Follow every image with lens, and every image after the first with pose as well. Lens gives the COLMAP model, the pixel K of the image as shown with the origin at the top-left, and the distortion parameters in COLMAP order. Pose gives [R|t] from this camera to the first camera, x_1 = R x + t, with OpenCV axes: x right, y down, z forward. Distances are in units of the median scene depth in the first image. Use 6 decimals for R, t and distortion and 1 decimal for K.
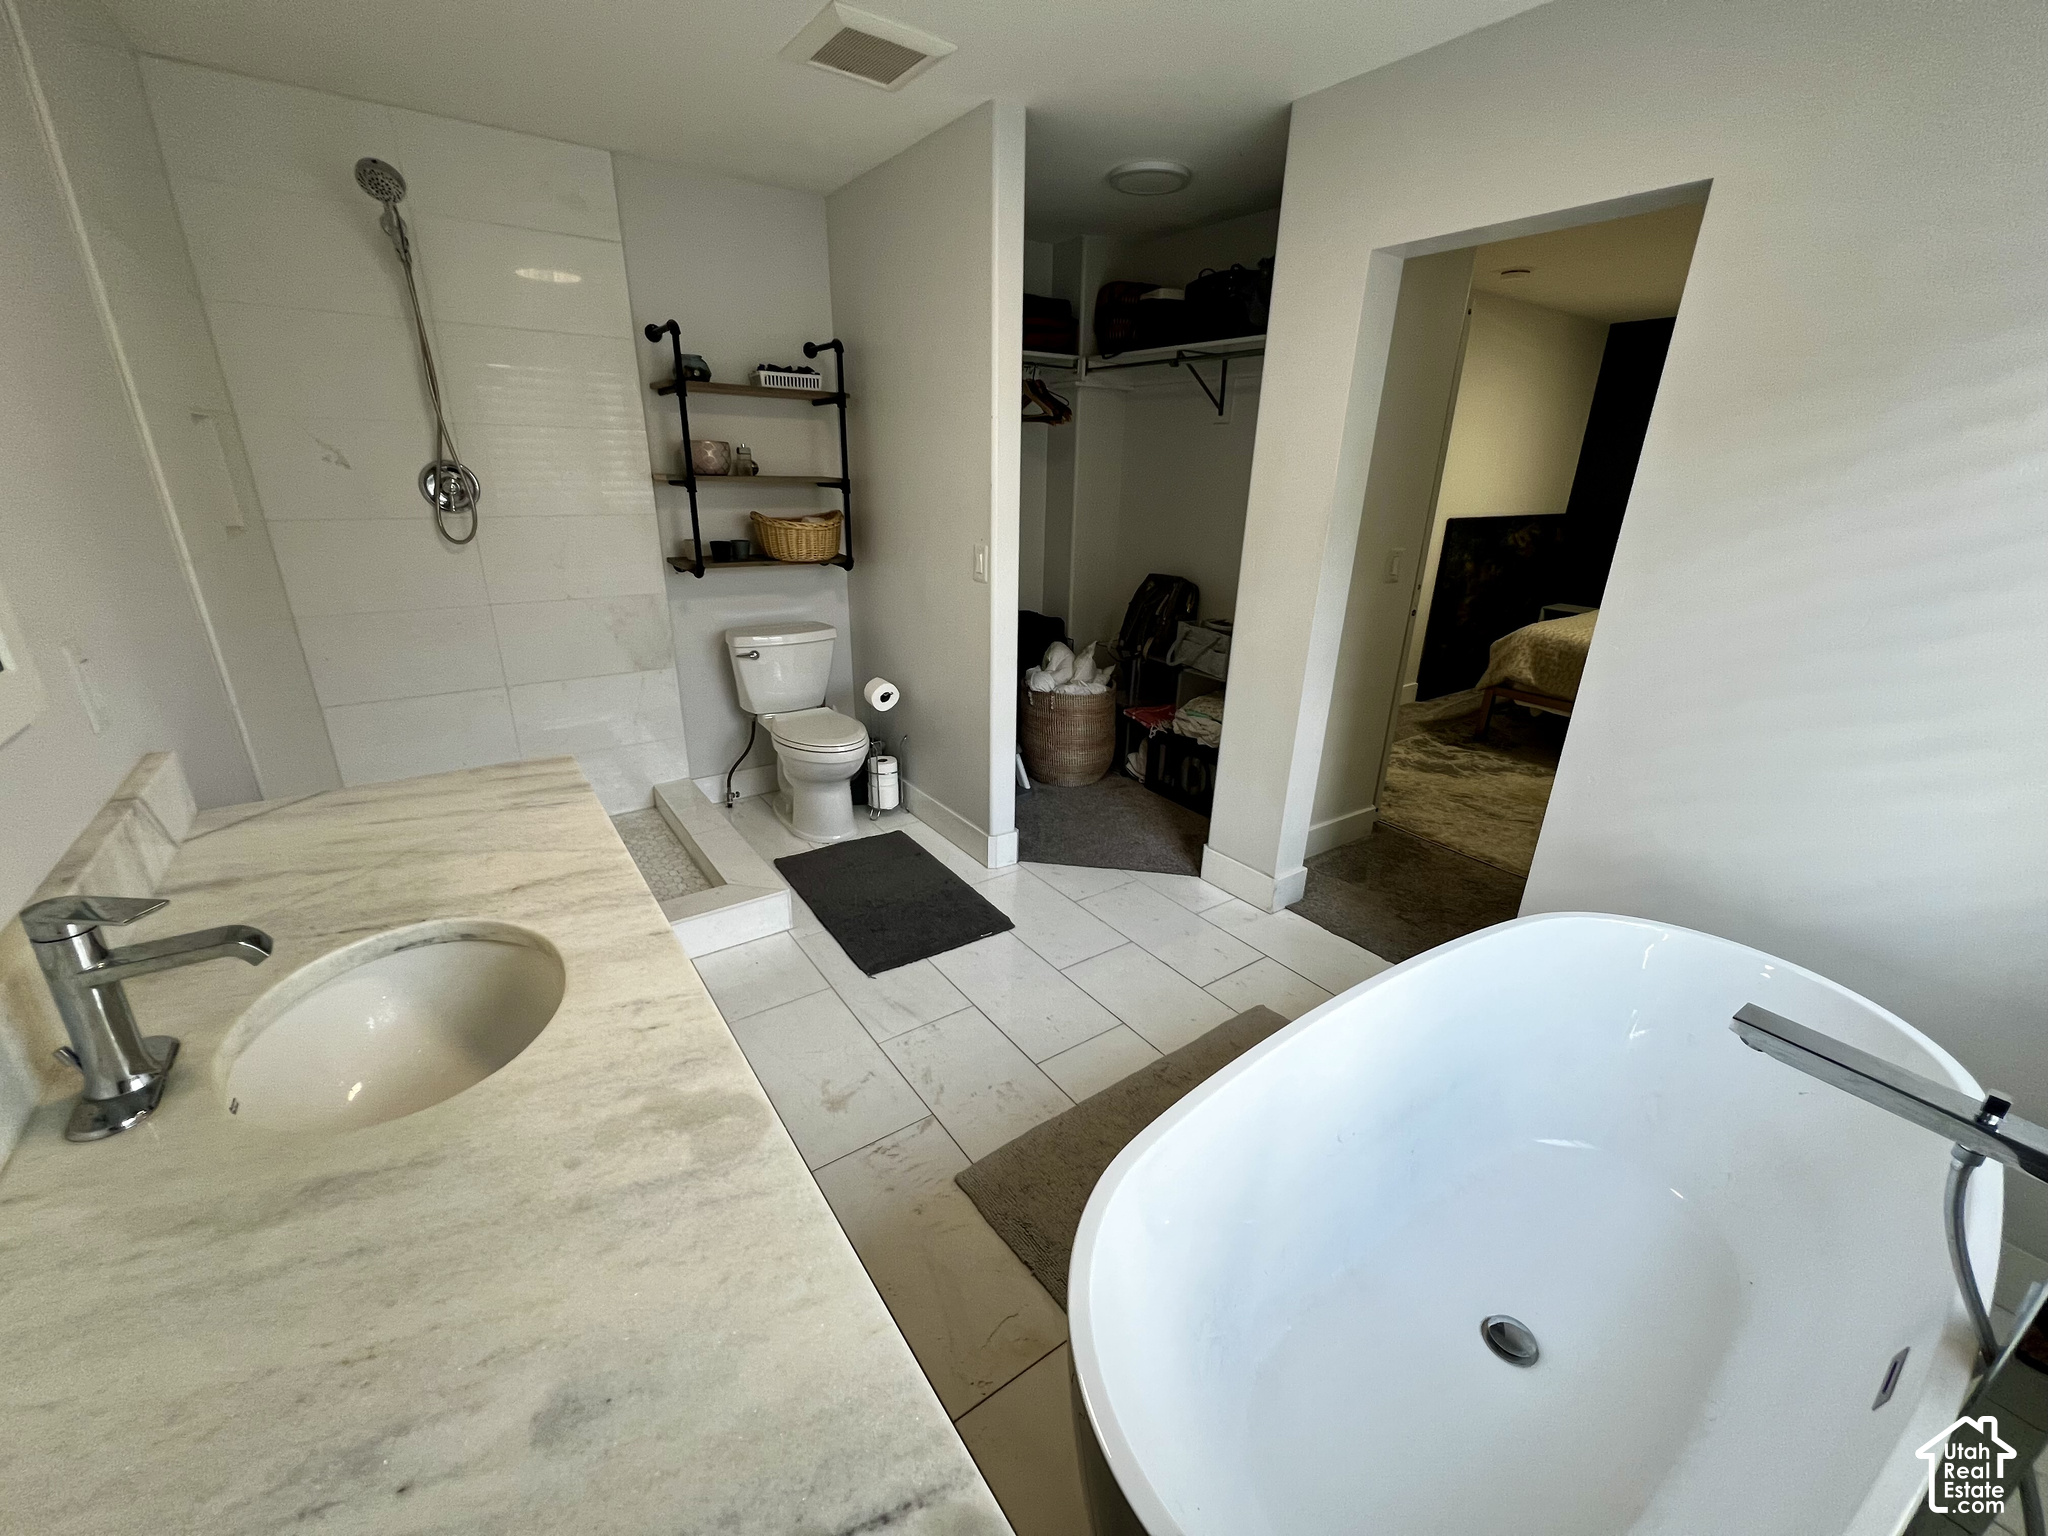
lens RADIAL K [[822.9, 0, 1027.4], [0, 822.9, 766.2], [0, 0, 1]] dist [-0.001460, 0.000176]
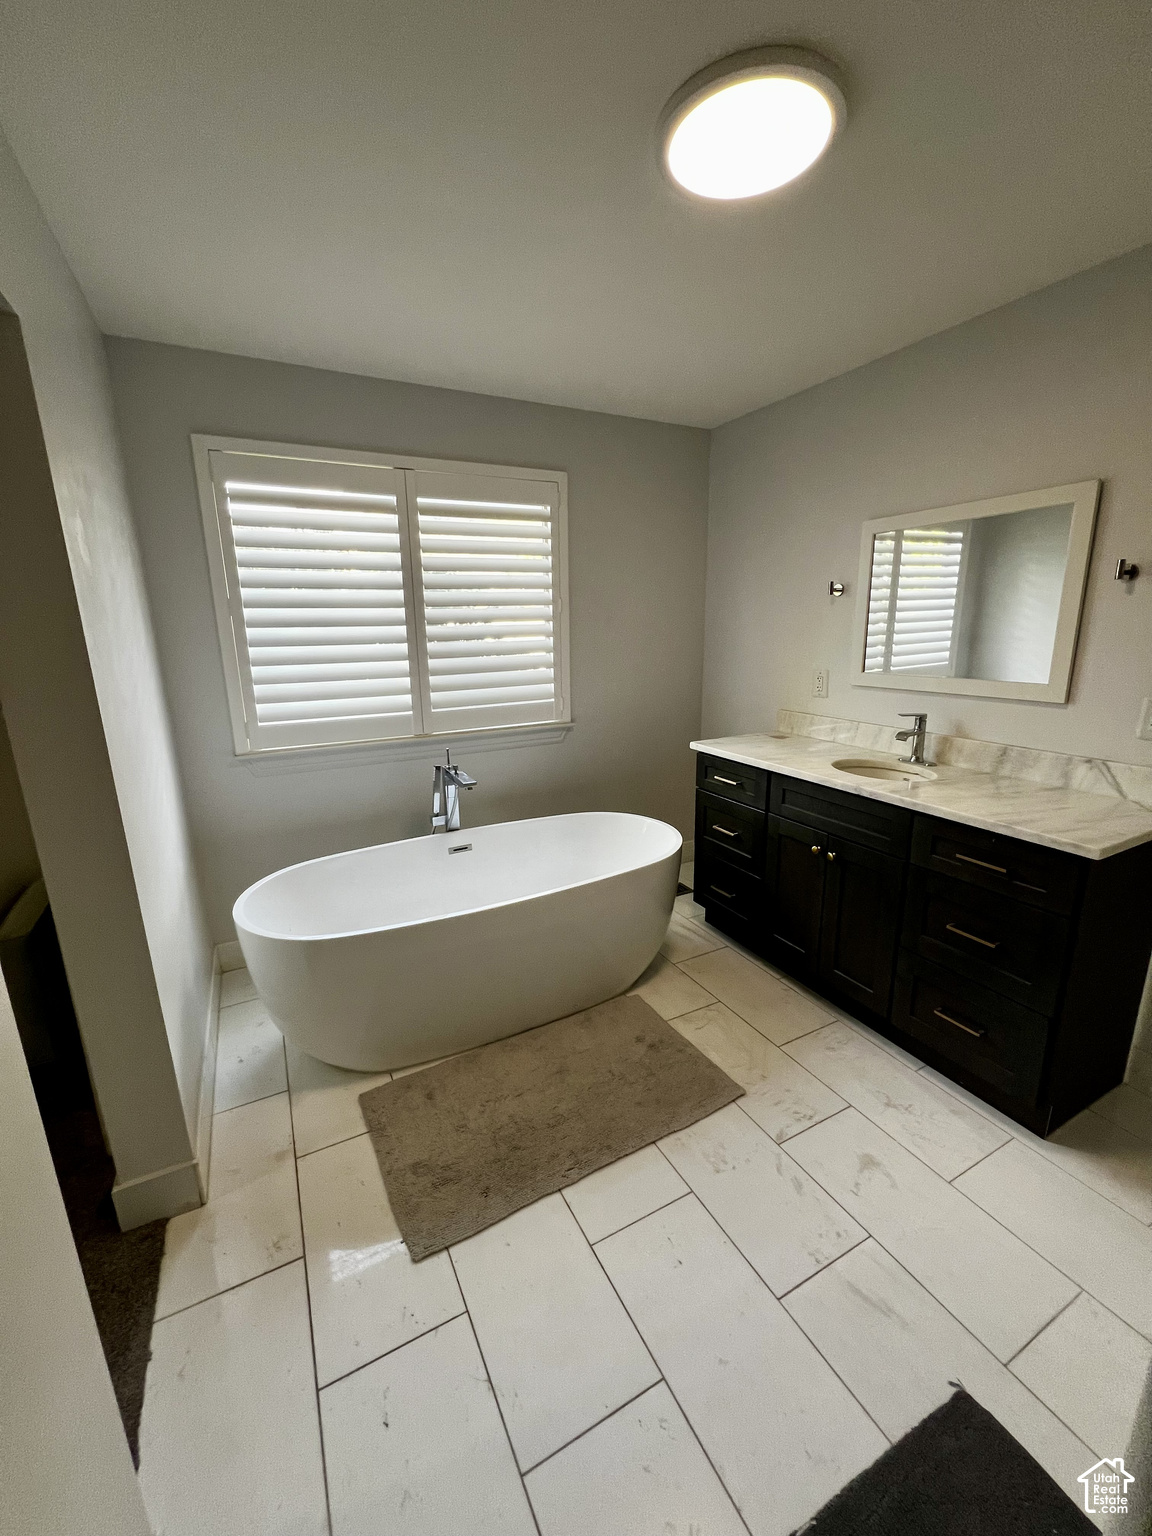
lens RADIAL K [[617.2, 0, 576.0], [0, 617.2, 768.0], [0, 0, 1]] dist [-0.001460, 0.000176]
pose [[-0.990277, -0.035697, 0.134454, 0.072015], [0.046042, 0.827939, 0.558925, -0.524898], [-0.131272, 0.559681, -0.818245, 1.417696]]
